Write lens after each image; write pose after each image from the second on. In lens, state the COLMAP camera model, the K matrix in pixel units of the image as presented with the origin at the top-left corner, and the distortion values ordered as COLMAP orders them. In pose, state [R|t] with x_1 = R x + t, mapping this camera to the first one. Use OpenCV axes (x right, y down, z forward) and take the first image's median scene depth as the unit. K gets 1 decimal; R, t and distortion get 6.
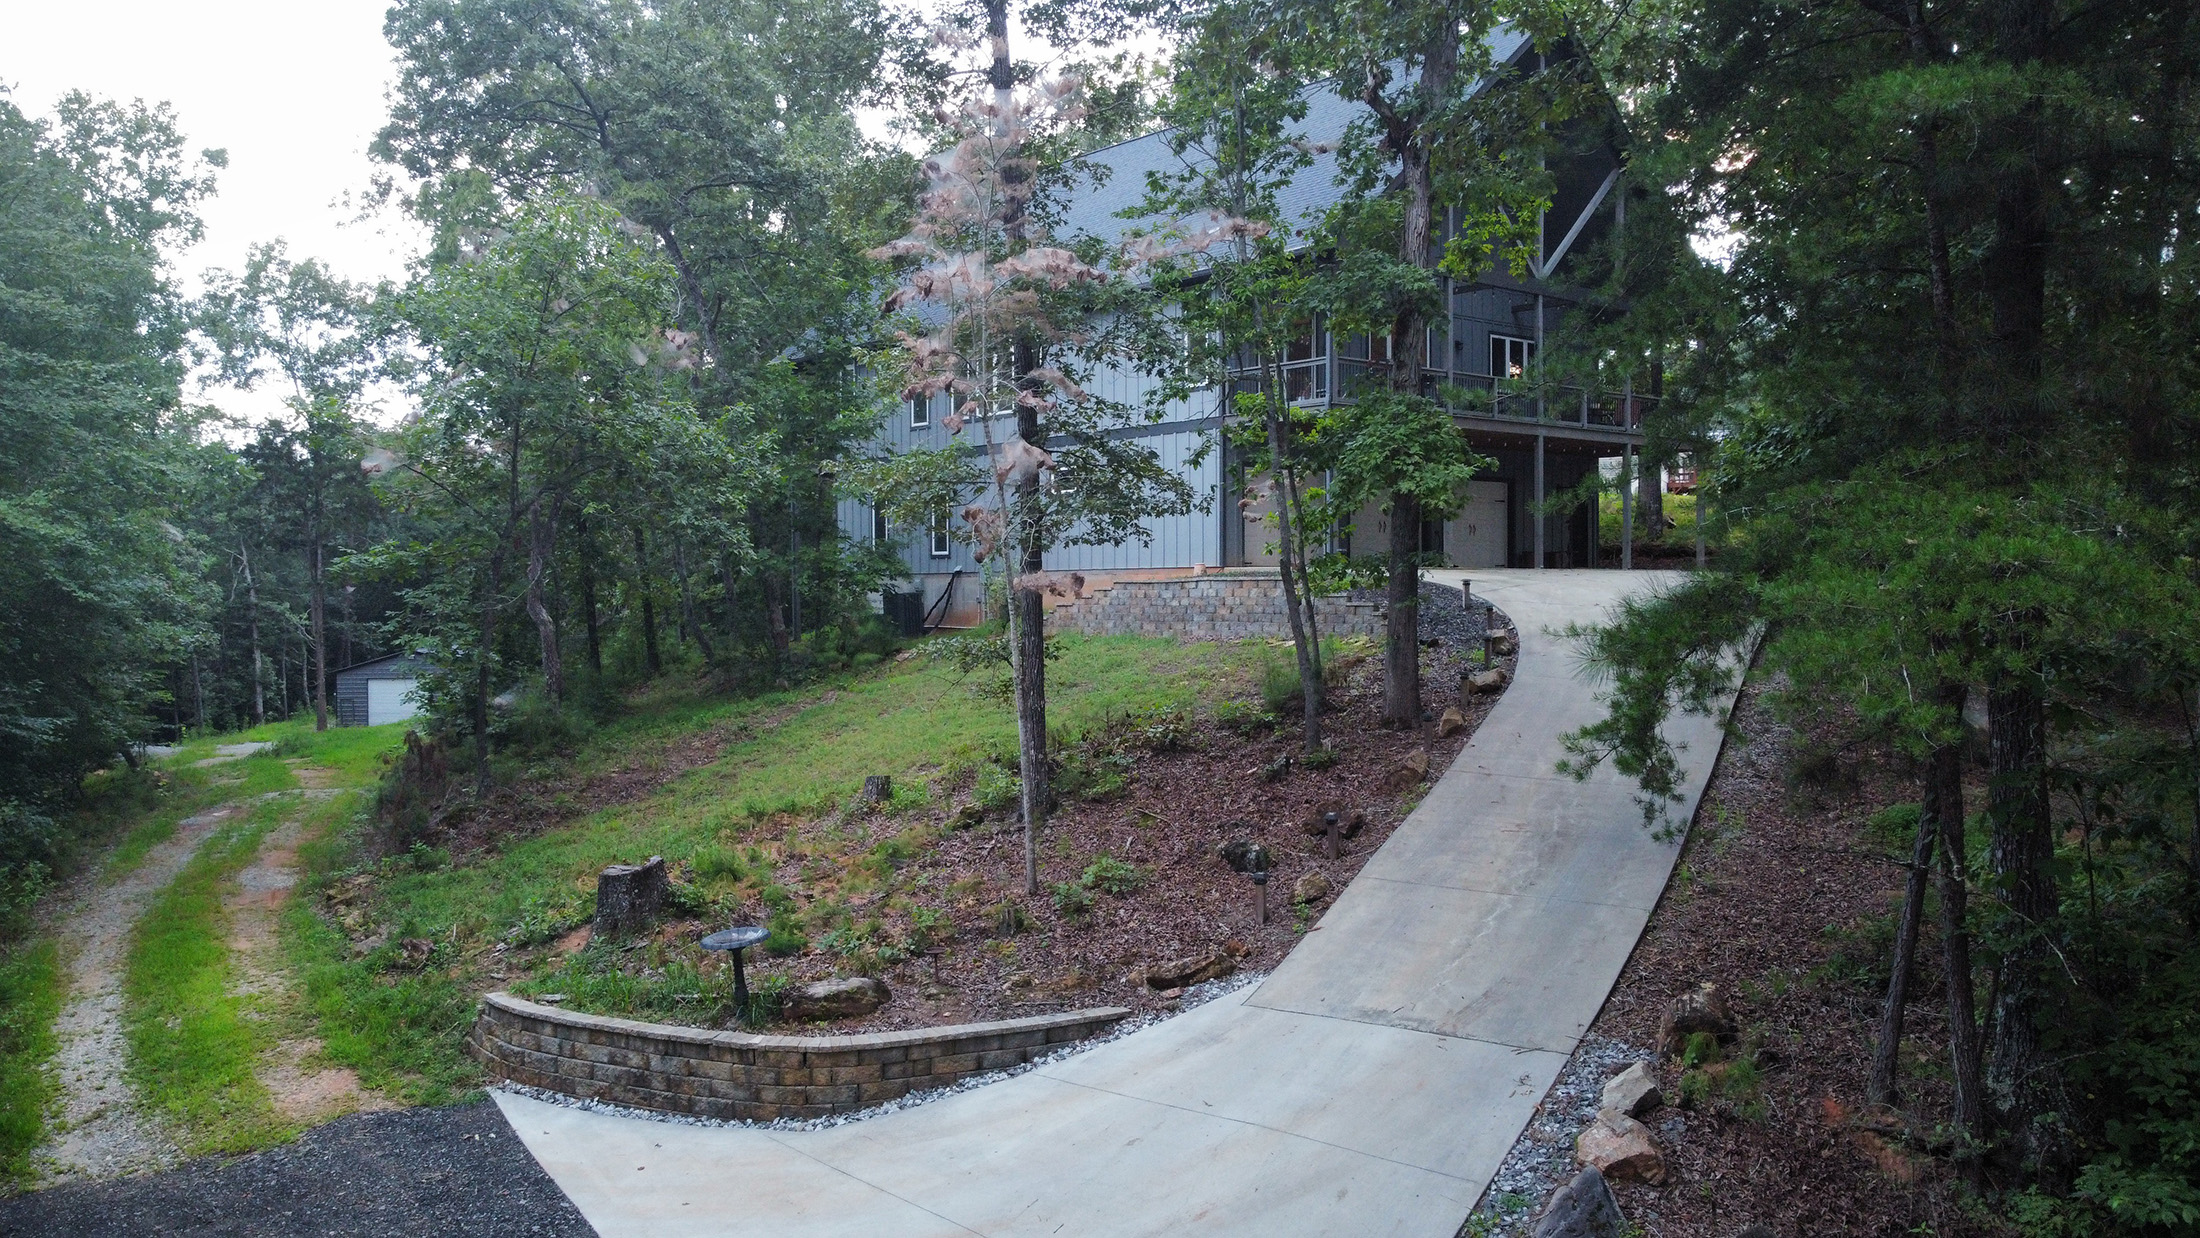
lens RADIAL K [[1642.7, 0, 1100.8], [0, 1642.7, 625.6], [0, 0, 1]] dist [0.000966, 0.001781]
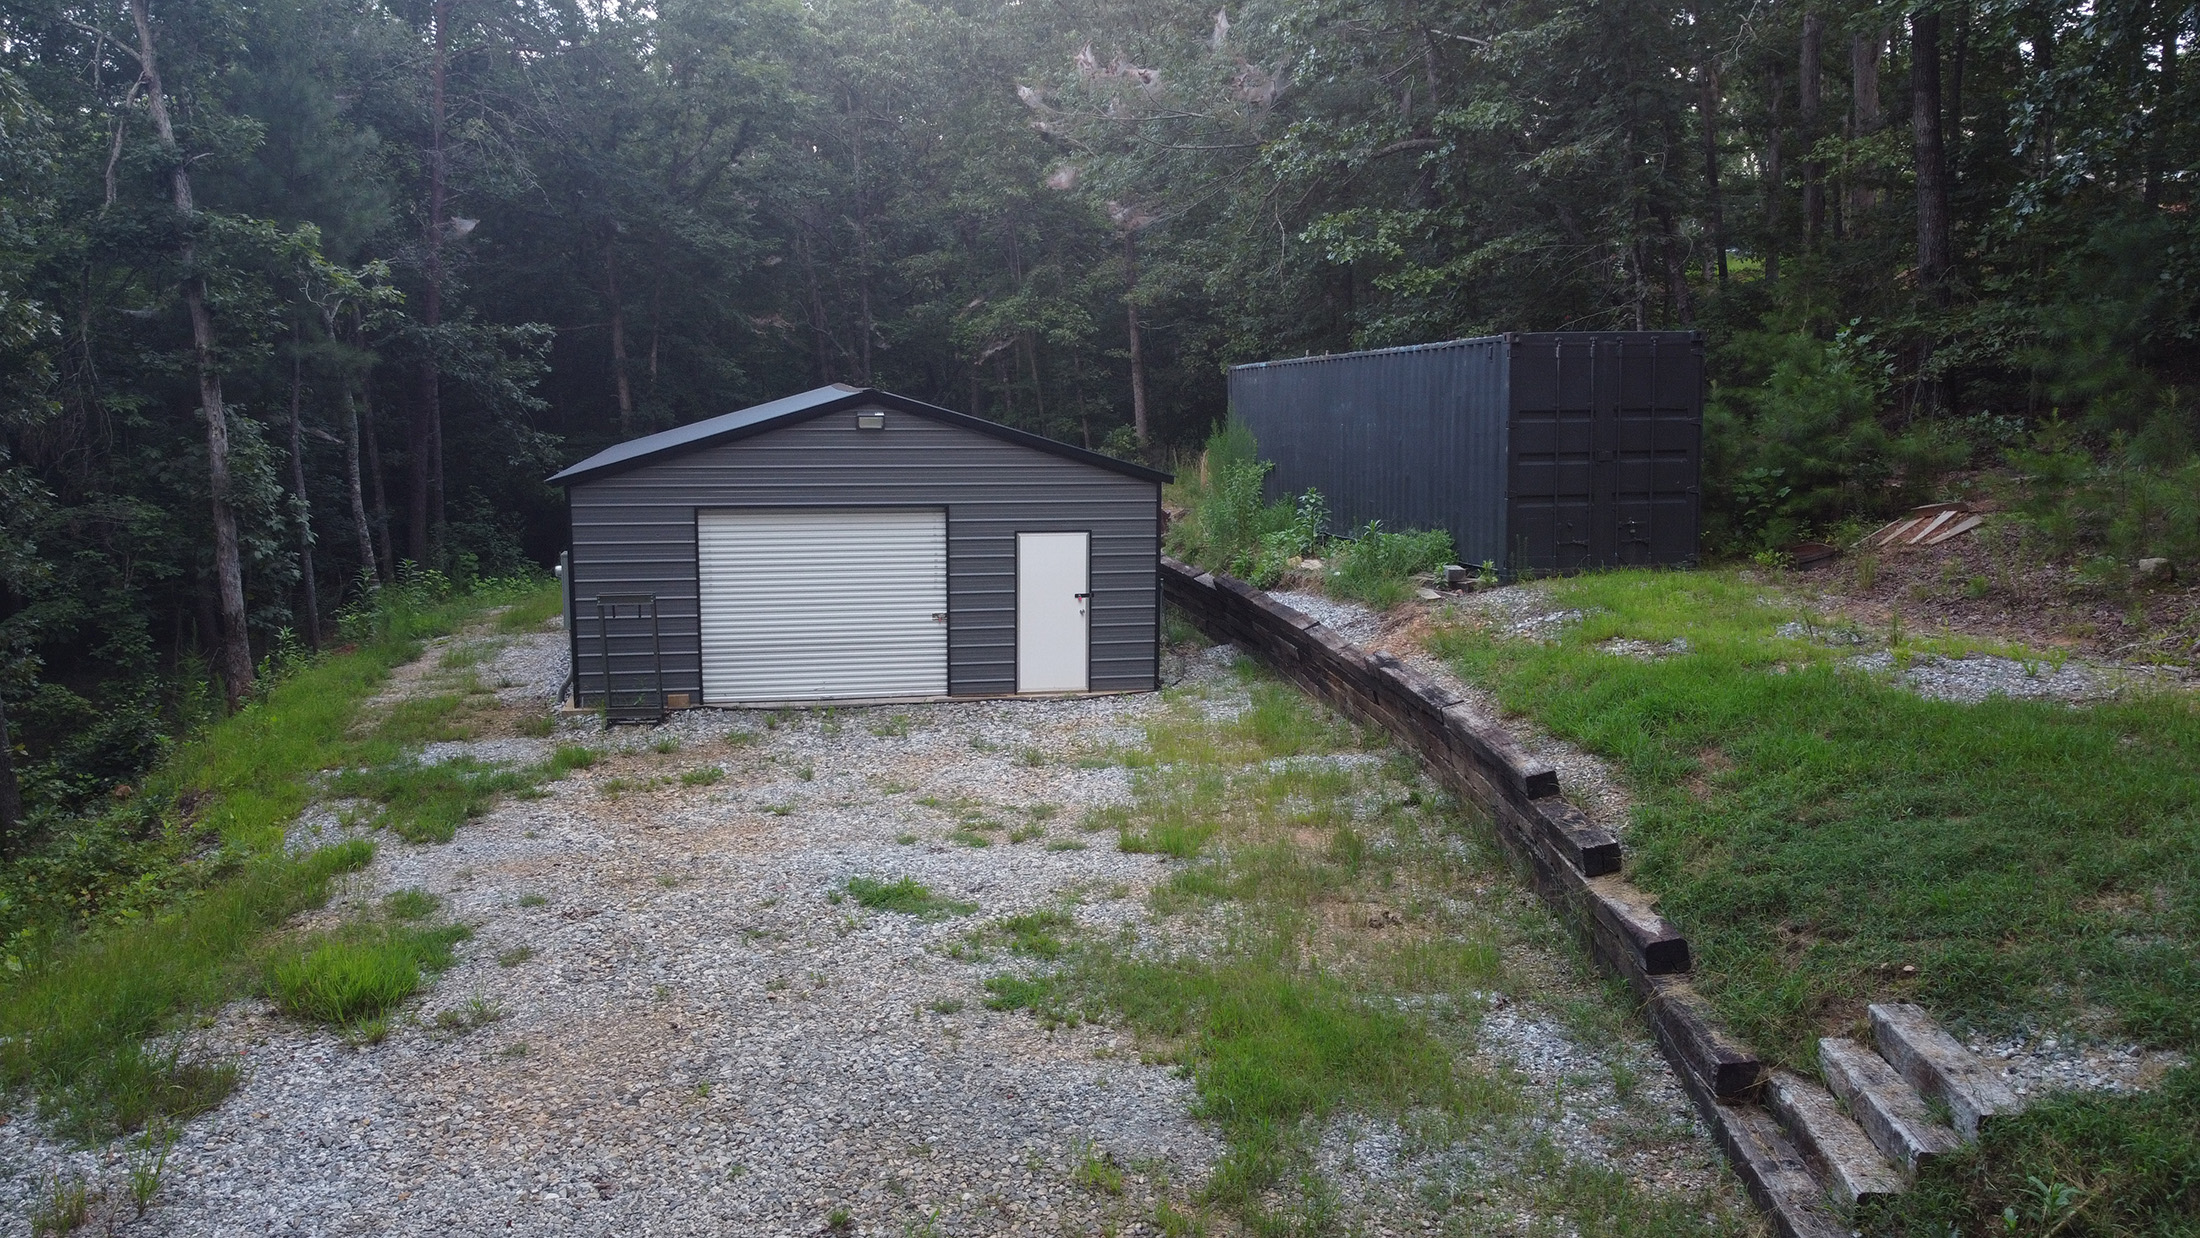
lens RADIAL K [[1642.7, 0, 1098.2], [0, 1642.7, 614.7], [0, 0, 1]] dist [0.000966, 0.001781]
pose [[0.999276, 0.000306, 0.038039, -0.370943], [-0.005079, 0.992090, 0.125428, 0.016575], [-0.037699, -0.125530, 0.991373, 0.707703]]
